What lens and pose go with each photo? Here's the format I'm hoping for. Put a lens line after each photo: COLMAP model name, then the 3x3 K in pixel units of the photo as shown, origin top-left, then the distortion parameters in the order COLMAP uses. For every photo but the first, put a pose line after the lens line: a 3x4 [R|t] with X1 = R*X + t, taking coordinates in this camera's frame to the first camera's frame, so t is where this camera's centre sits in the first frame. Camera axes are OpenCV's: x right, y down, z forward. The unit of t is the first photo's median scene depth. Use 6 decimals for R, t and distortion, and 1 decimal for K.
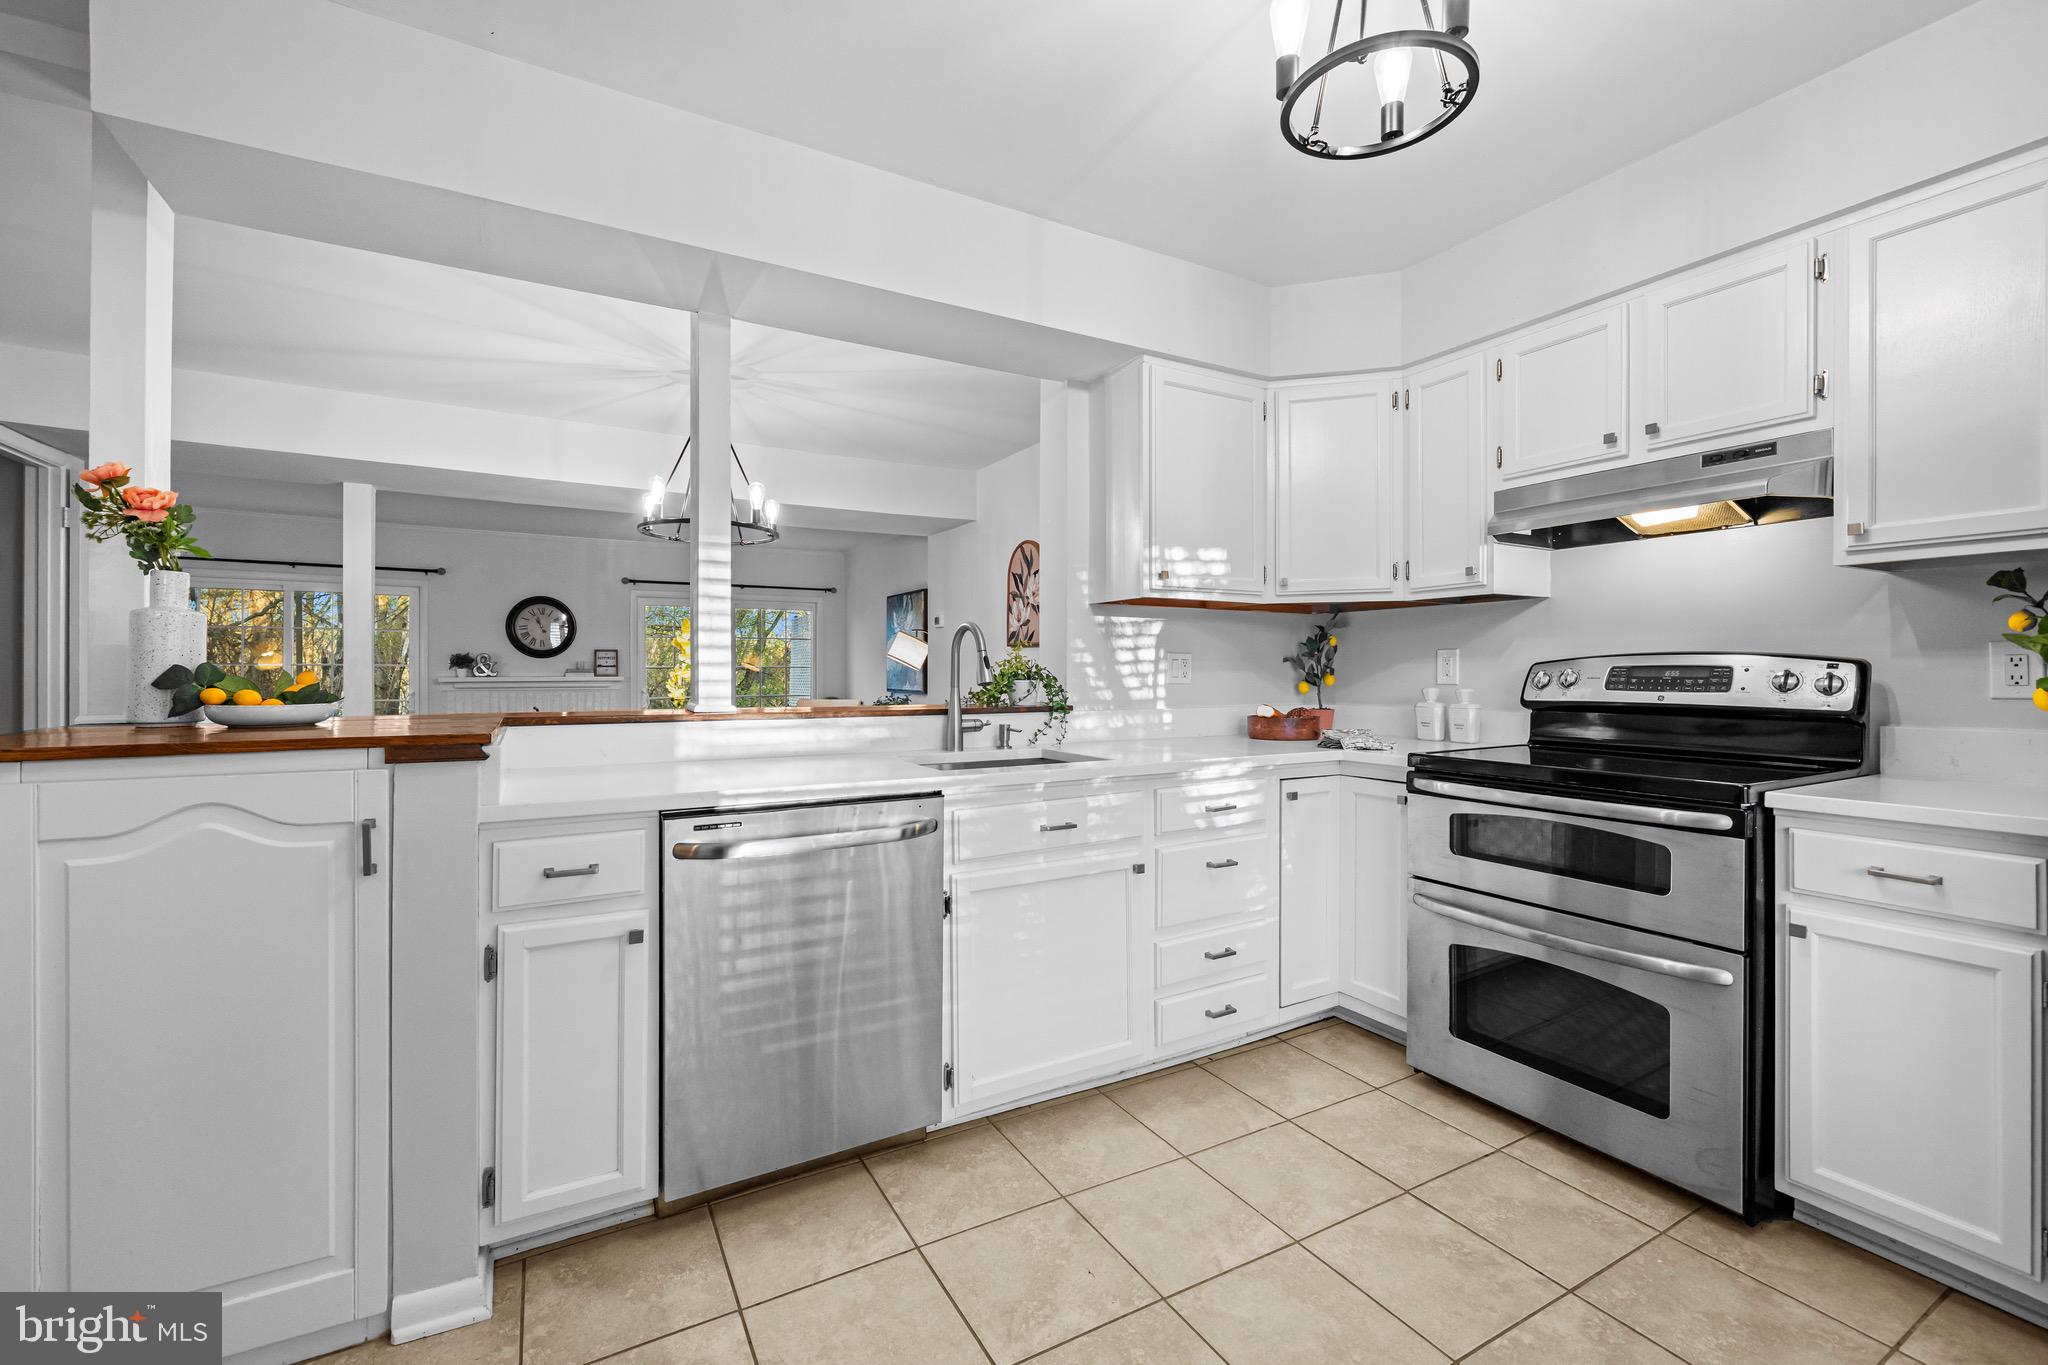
lens RADIAL K [[836.9, 0, 1013.8], [0, 836.9, 675.9], [0, 0, 1]] dist [-0.001055, 0.000245]
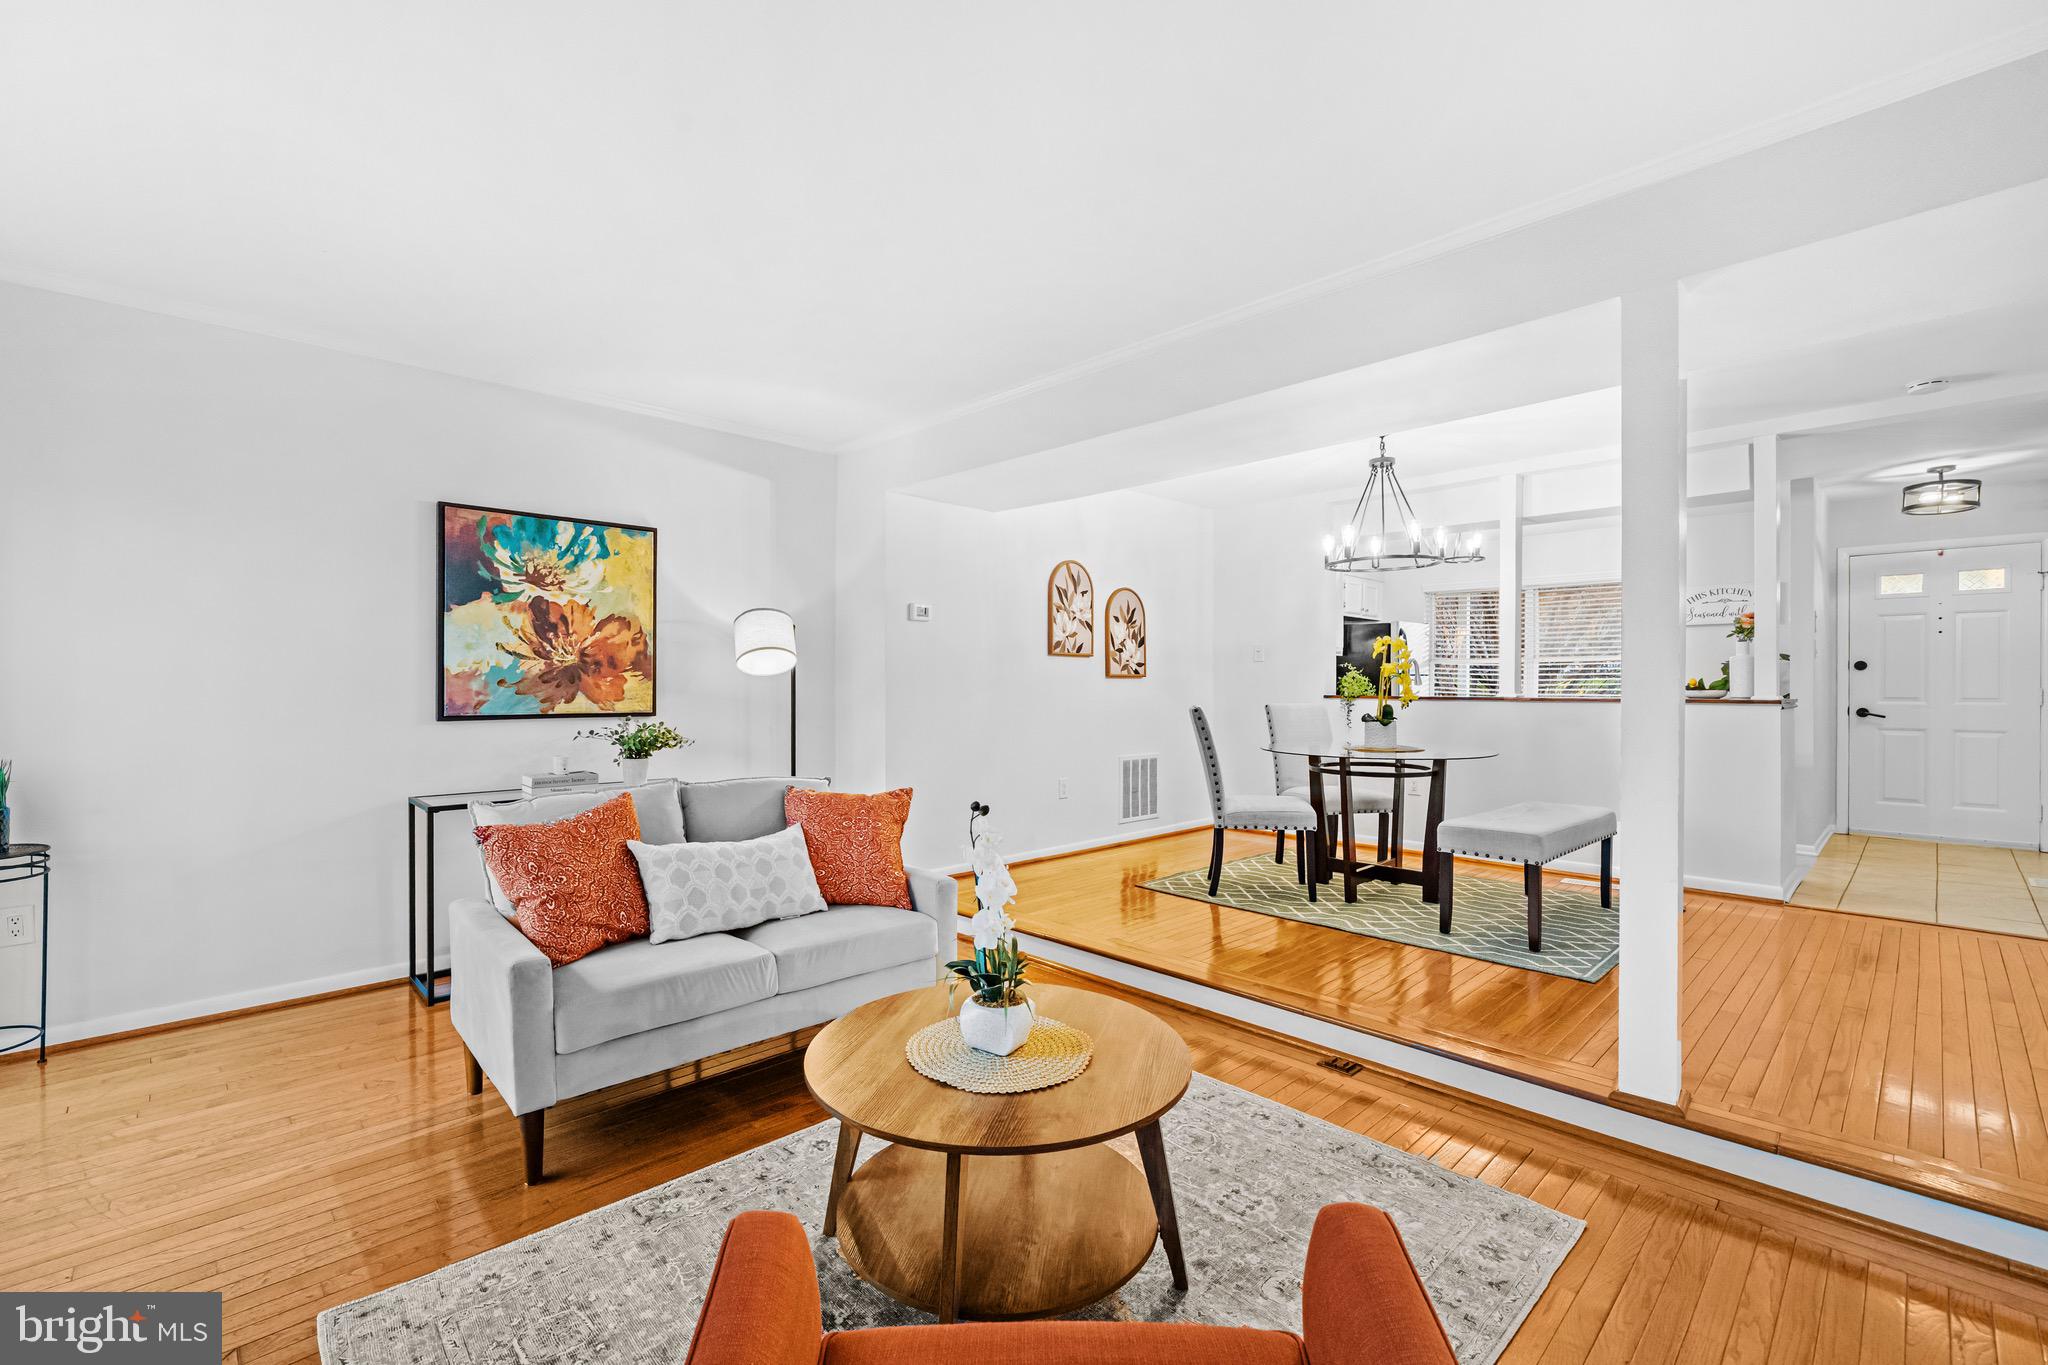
lens RADIAL K [[884.3, 0, 997.4], [0, 884.3, 684.2], [0, 0, 1]] dist [-0.001037, 0.000116]
pose [[-0.241436, -0.001941, 0.970415, -2.150263], [0.004110, 0.999987, 0.003022, -0.003921], [-0.970408, 0.004718, -0.241425, 2.703770]]
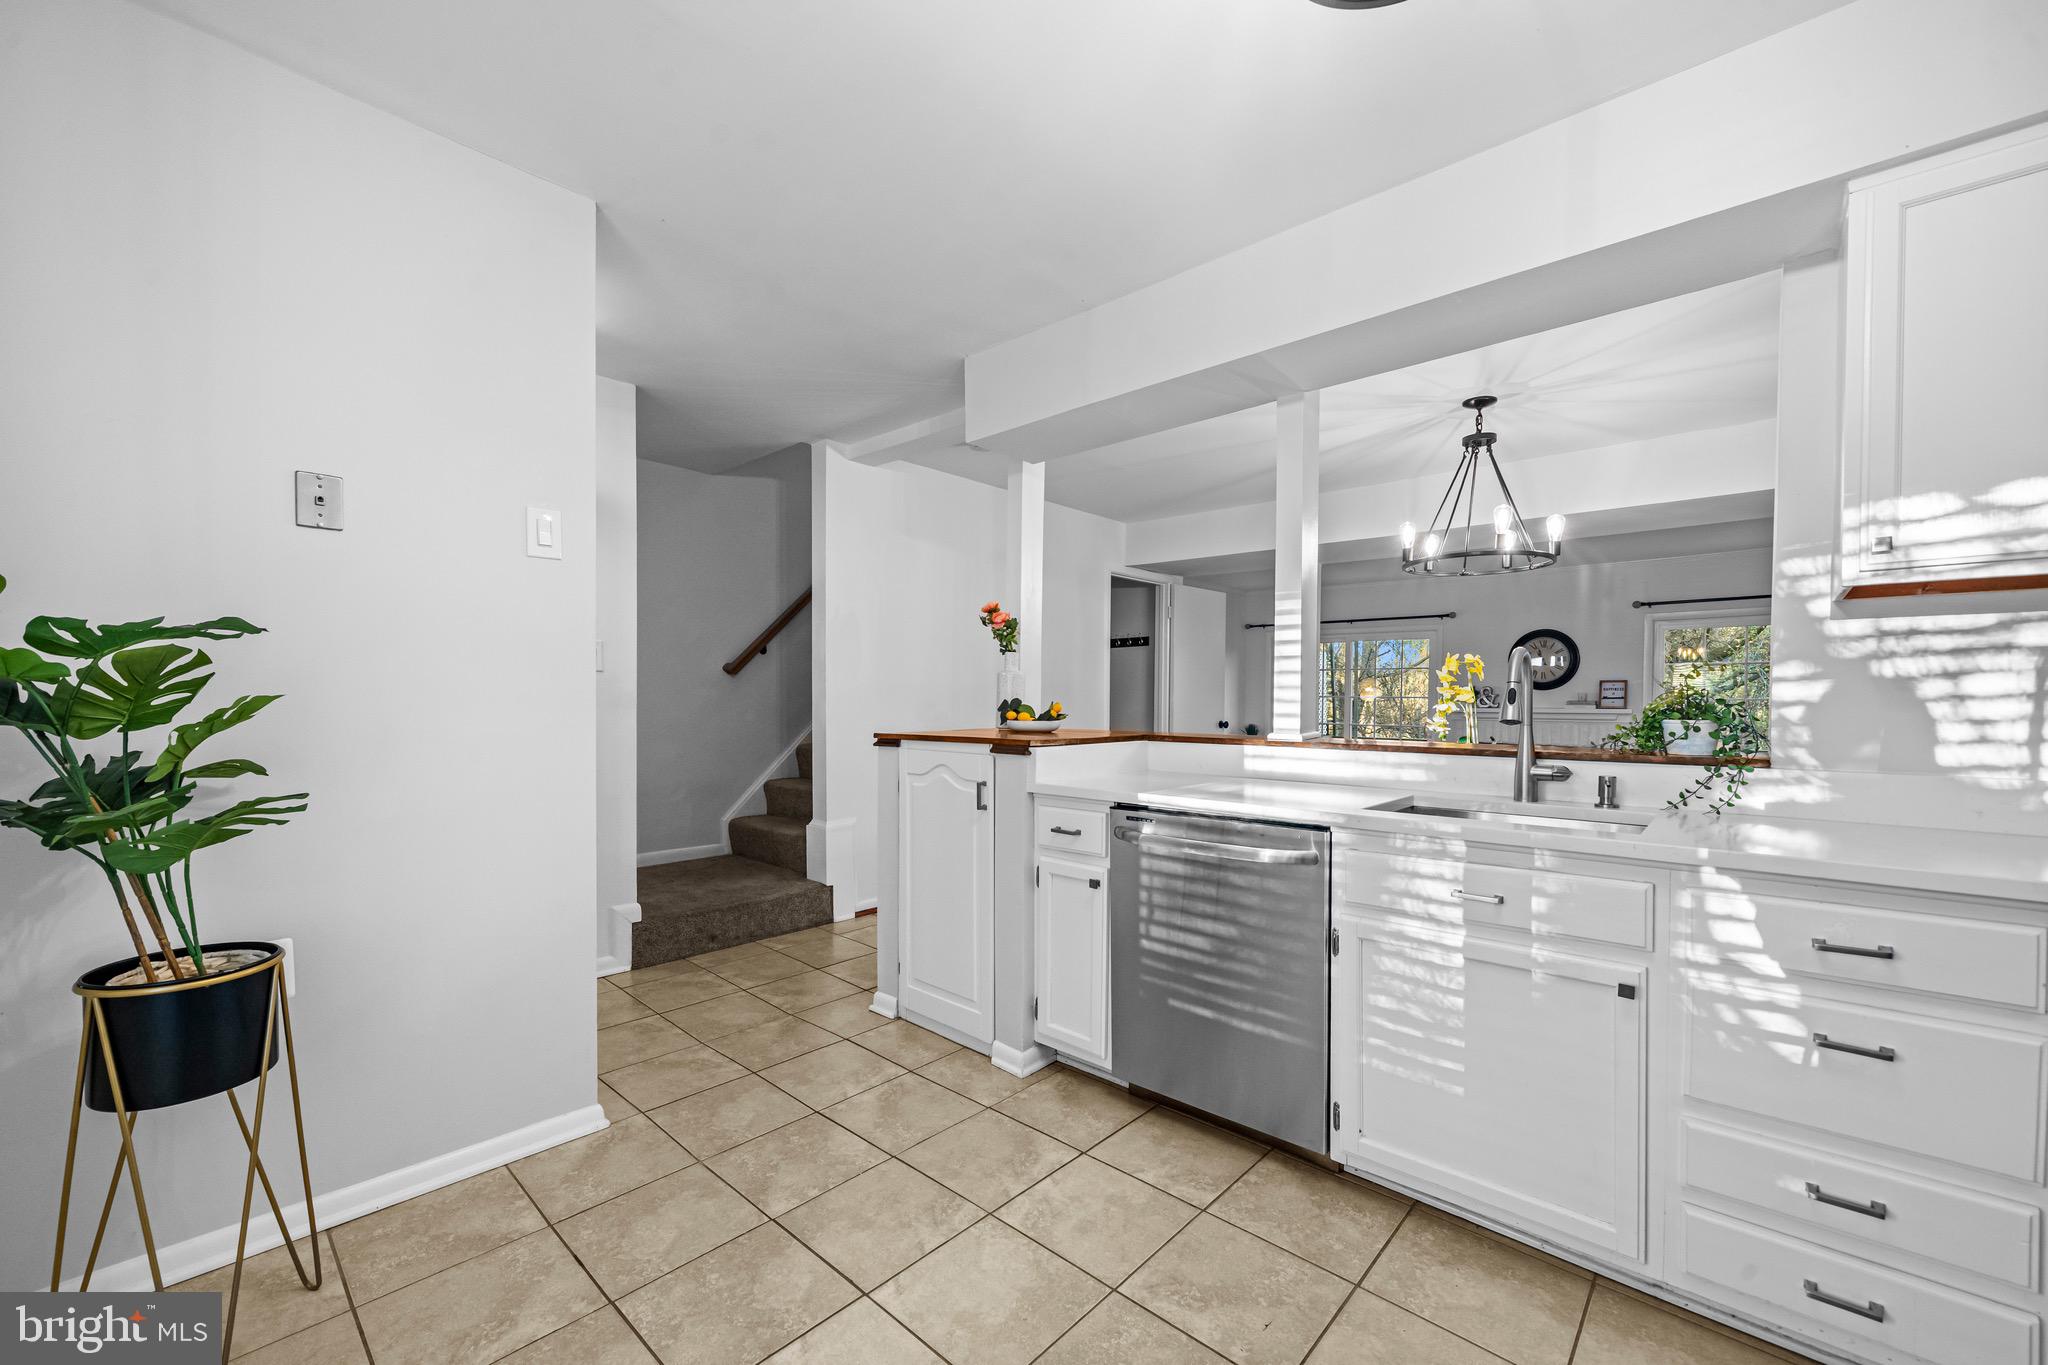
lens RADIAL K [[836.9, 0, 1007.2], [0, 836.9, 708.7], [0, 0, 1]] dist [-0.001055, 0.000245]
pose [[0.306054, 0.012080, -0.951937, 0.582225], [-0.009659, 0.999907, 0.009583, -0.006986], [0.951965, 0.006262, 0.306143, 0.254859]]
